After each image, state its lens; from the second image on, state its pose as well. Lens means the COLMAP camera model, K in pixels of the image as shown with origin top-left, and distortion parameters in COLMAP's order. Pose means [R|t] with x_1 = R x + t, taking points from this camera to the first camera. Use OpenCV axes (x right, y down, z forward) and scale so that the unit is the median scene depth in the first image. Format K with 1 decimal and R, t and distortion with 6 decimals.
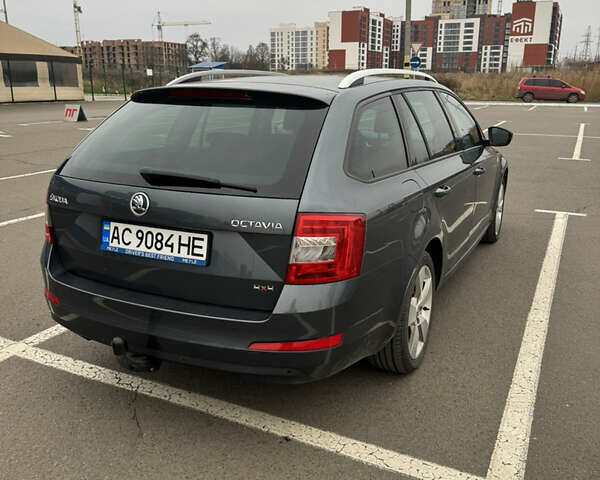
lens RADIAL K [[562.1, 0, 300.0], [0, 562.1, 240.0], [0, 0, 1]] dist [0.130592, -0.213399]
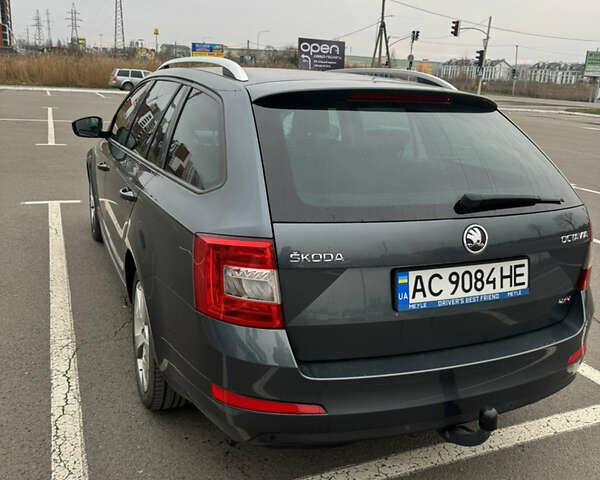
lens RADIAL K [[562.1, 0, 300.0], [0, 562.1, 240.0], [0, 0, 1]] dist [0.130592, -0.213399]
pose [[0.636937, -0.175938, 0.750571, -1.013475], [0.154937, 0.982958, 0.098931, -0.175127], [-0.755186, 0.053278, 0.653342, 0.644871]]
